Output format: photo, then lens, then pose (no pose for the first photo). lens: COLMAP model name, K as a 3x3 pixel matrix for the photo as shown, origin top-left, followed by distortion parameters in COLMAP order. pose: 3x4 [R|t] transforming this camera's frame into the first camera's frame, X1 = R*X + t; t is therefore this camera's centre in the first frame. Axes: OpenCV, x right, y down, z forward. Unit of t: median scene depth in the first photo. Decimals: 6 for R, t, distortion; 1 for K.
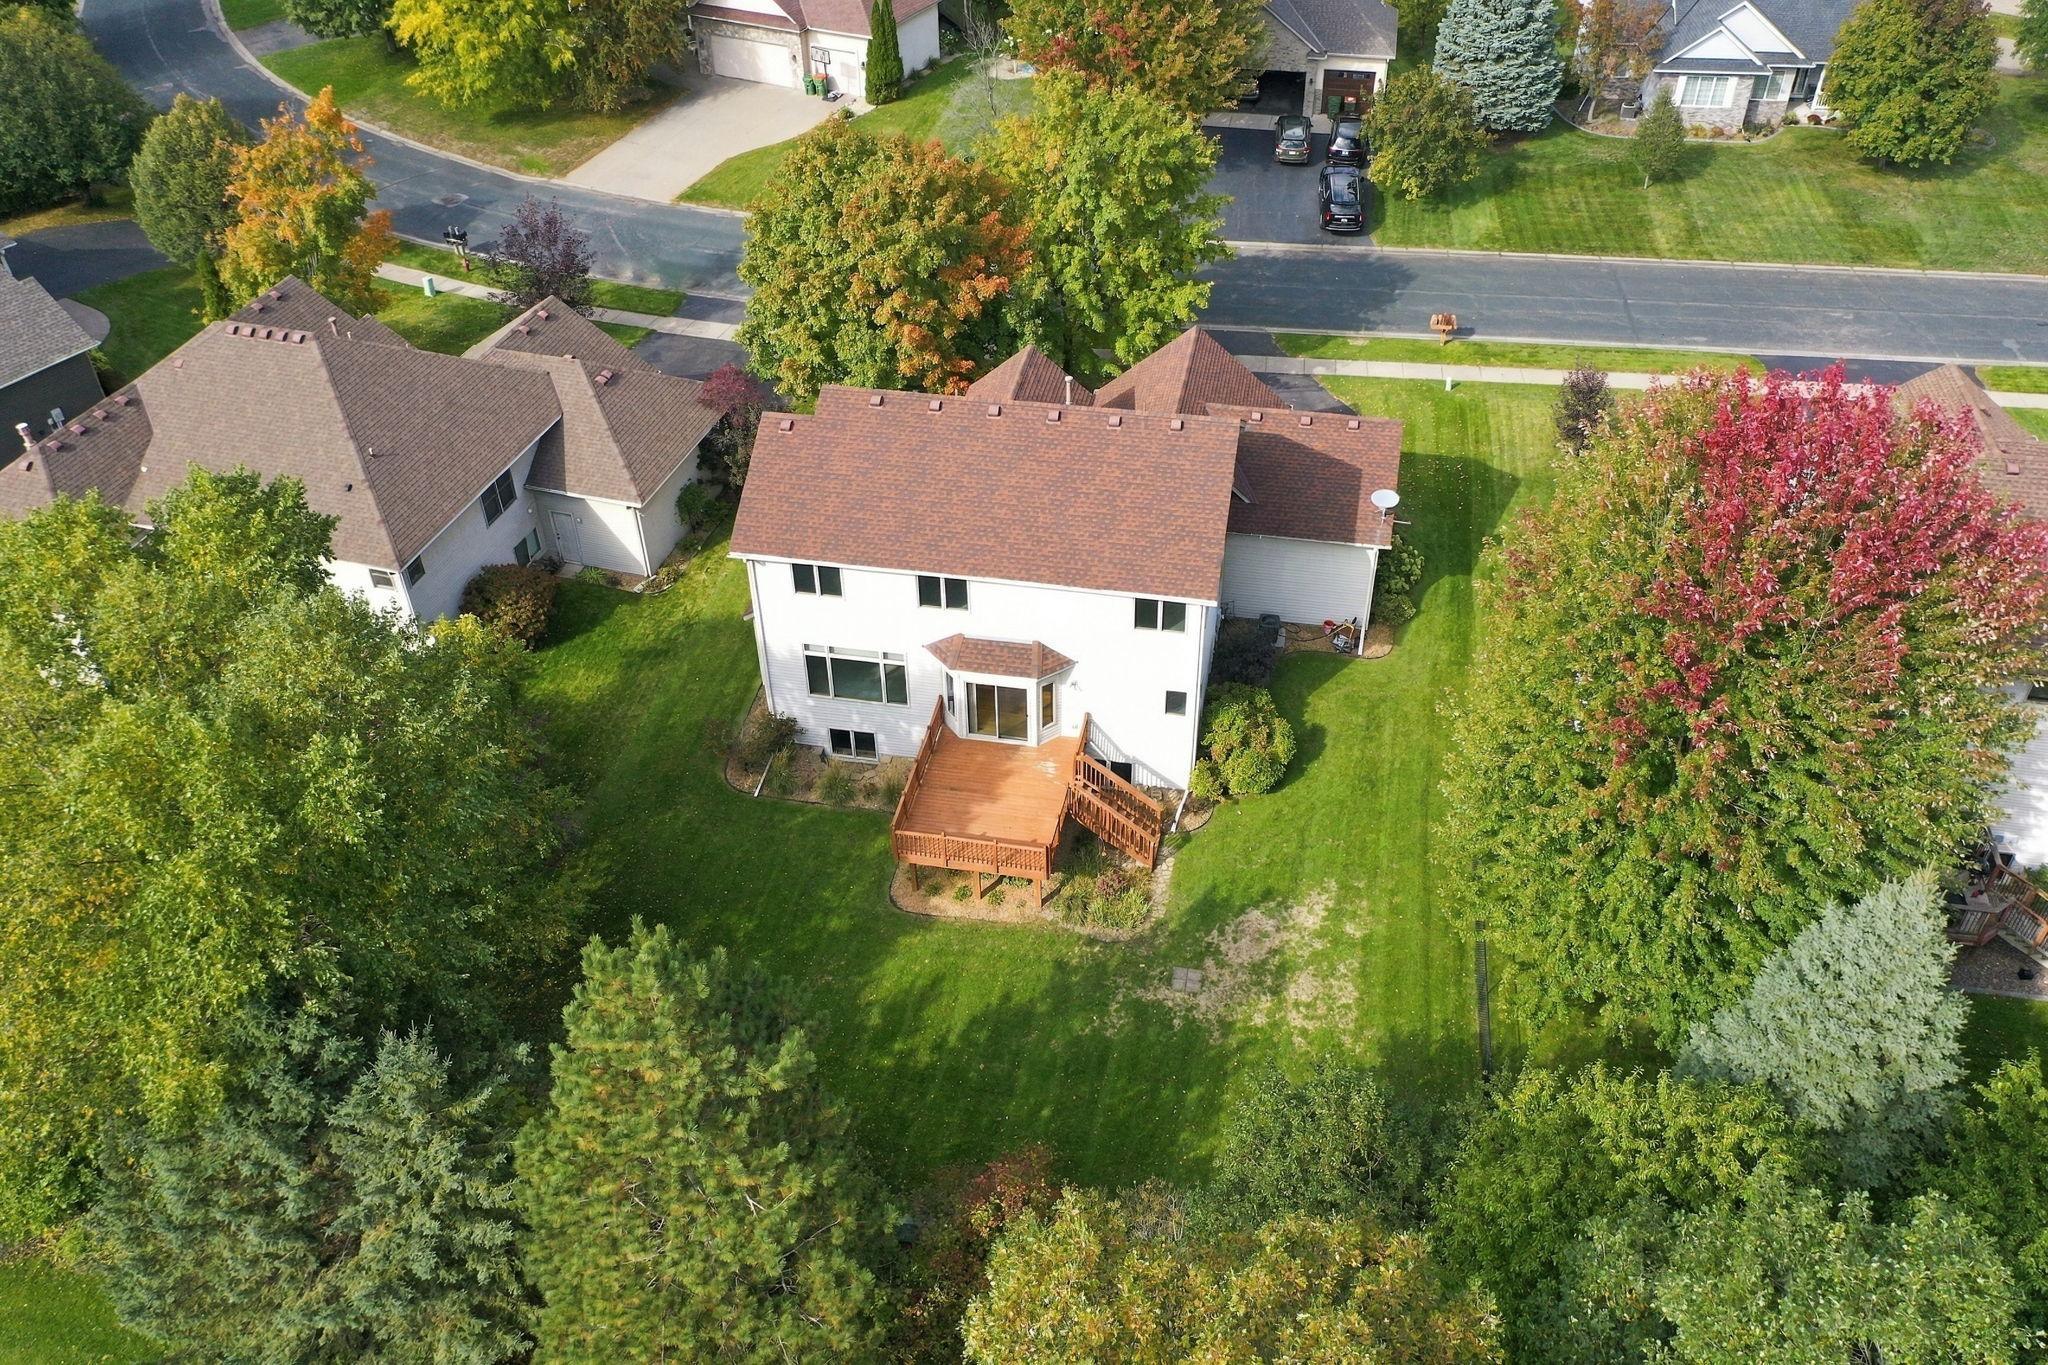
lens RADIAL K [[1617.2, 0, 1024.0], [0, 1617.2, 682.5], [0, 0, 1]] dist [-0.004943, -0.003307]
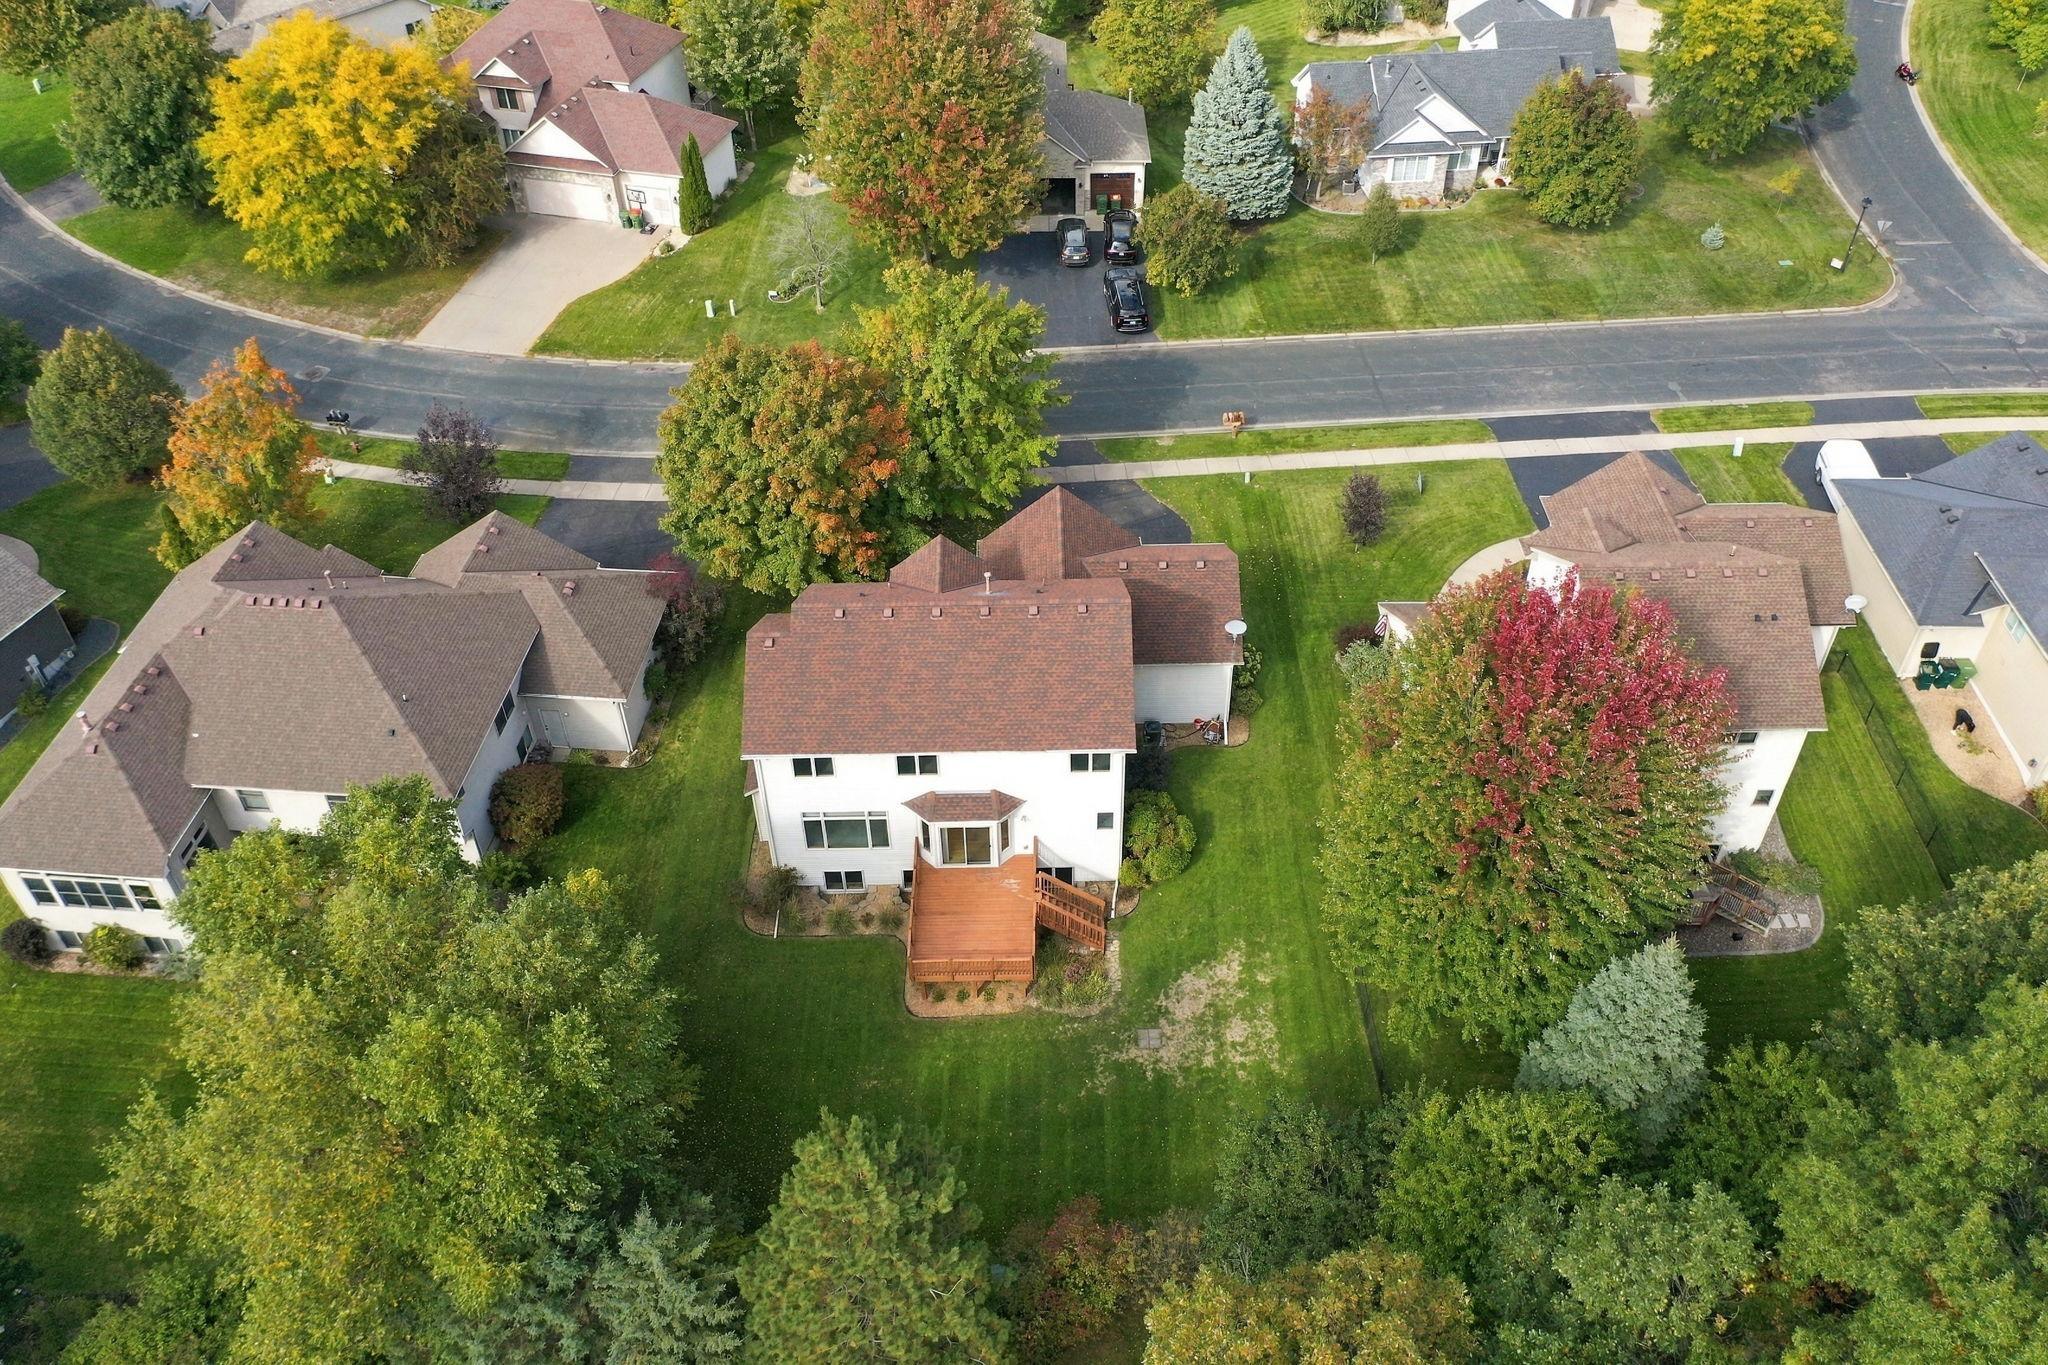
lens RADIAL K [[1617.2, 0, 1024.0], [0, 1617.2, 682.5], [0, 0, 1]] dist [-0.004943, -0.003307]
pose [[0.980475, -0.131206, 0.146474, -0.117114], [0.125078, 0.990869, 0.050330, -0.138635], [-0.151740, -0.031027, 0.987933, -0.205020]]
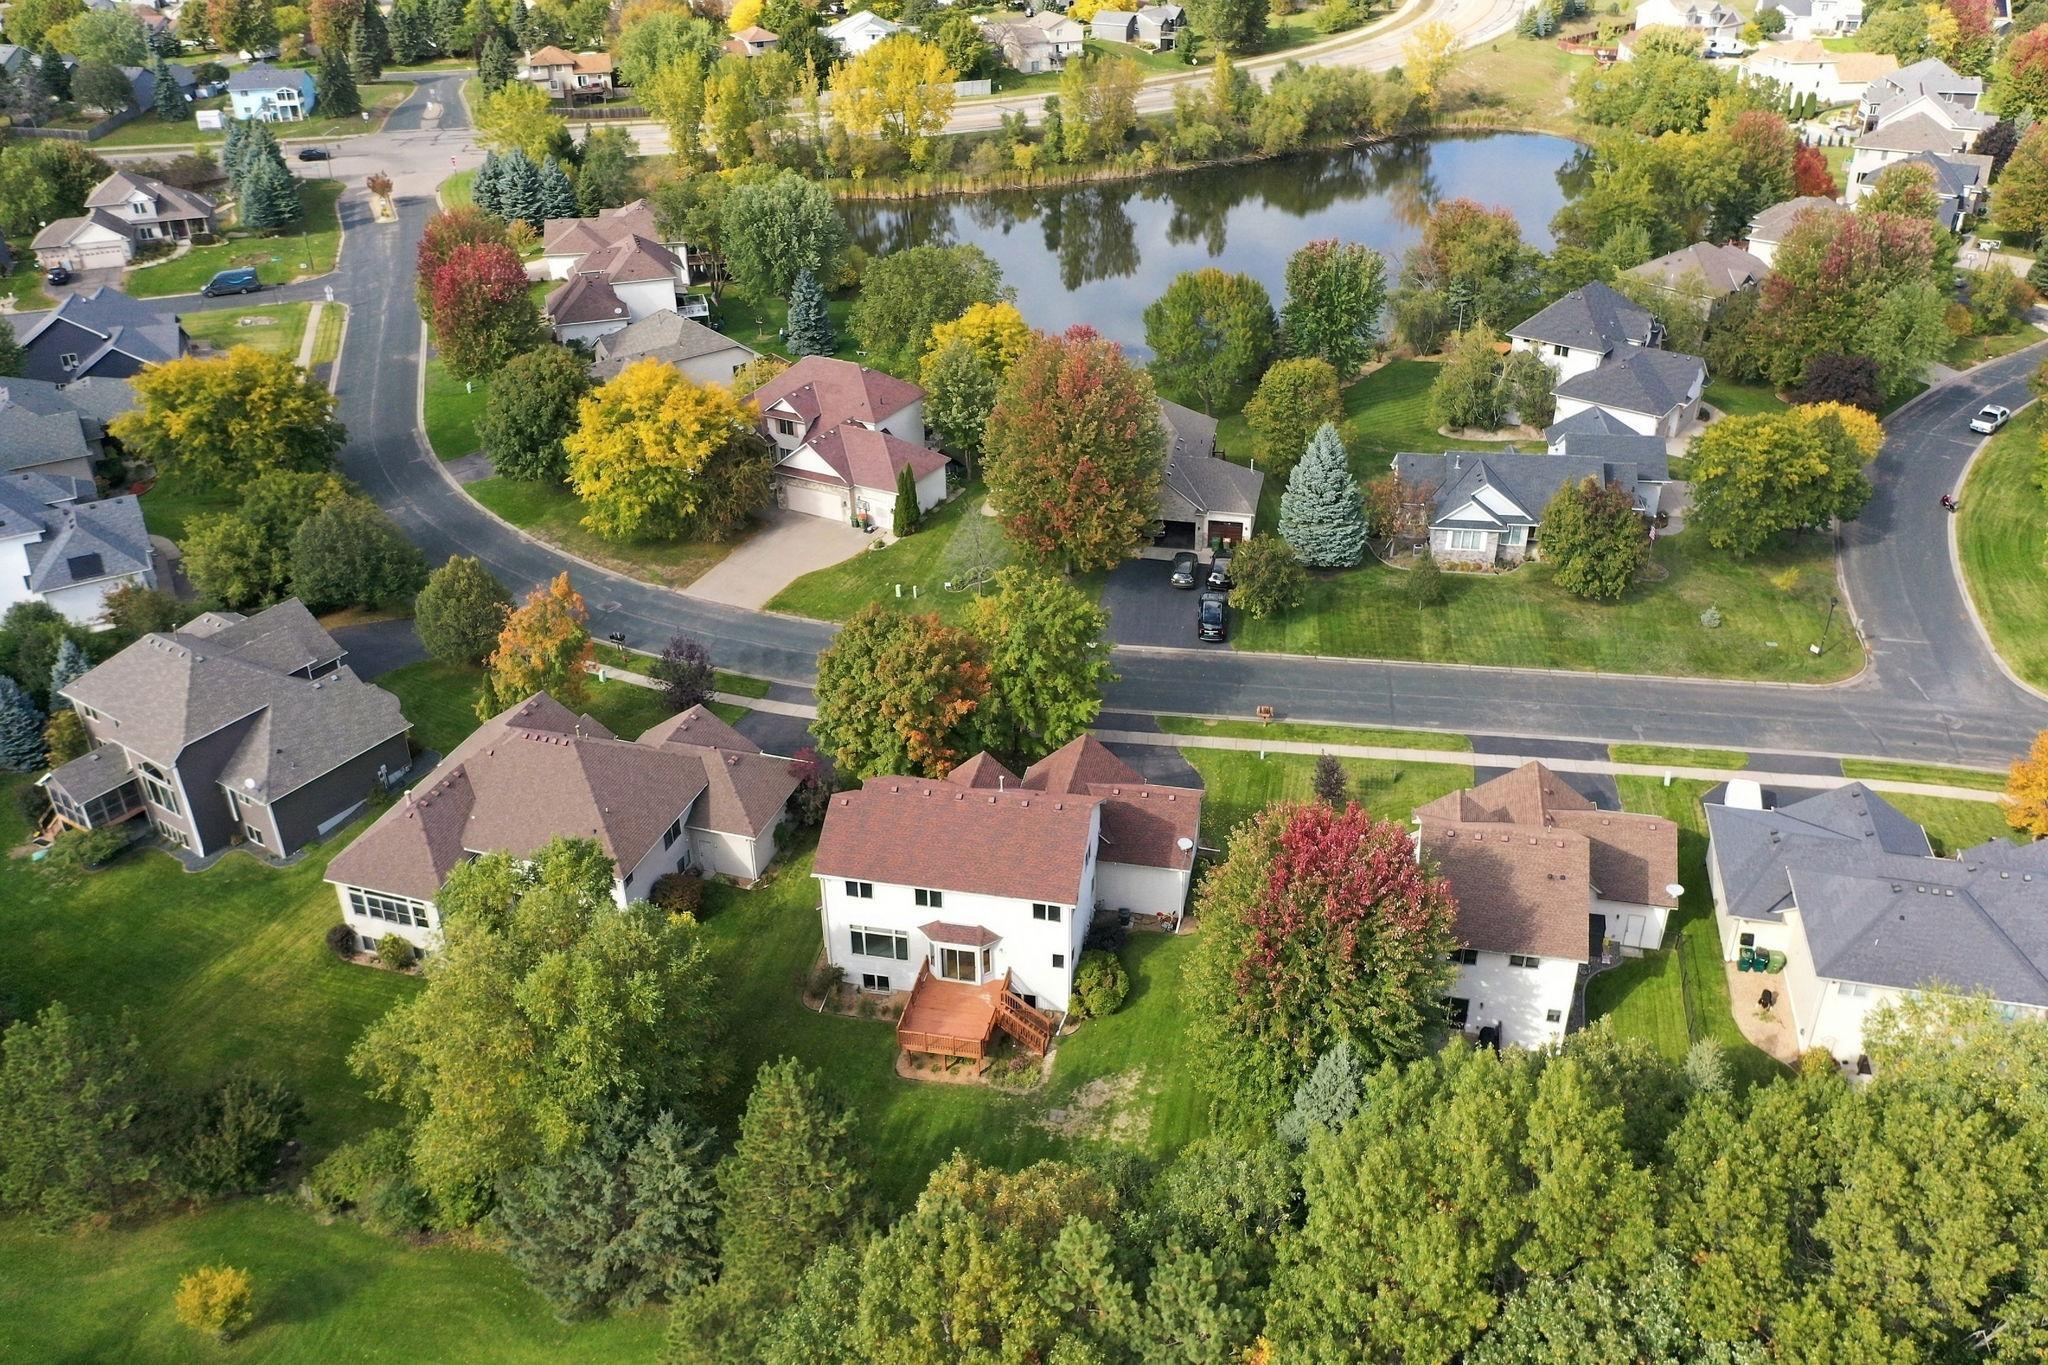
lens RADIAL K [[1617.2, 0, 1024.0], [0, 1617.2, 682.5], [0, 0, 1]] dist [-0.004943, -0.003307]
pose [[0.999876, 0.010180, -0.011981, 0.061552], [-0.011906, 0.987981, -0.154117, -0.012866], [0.010268, 0.154241, 0.987980, -0.667775]]
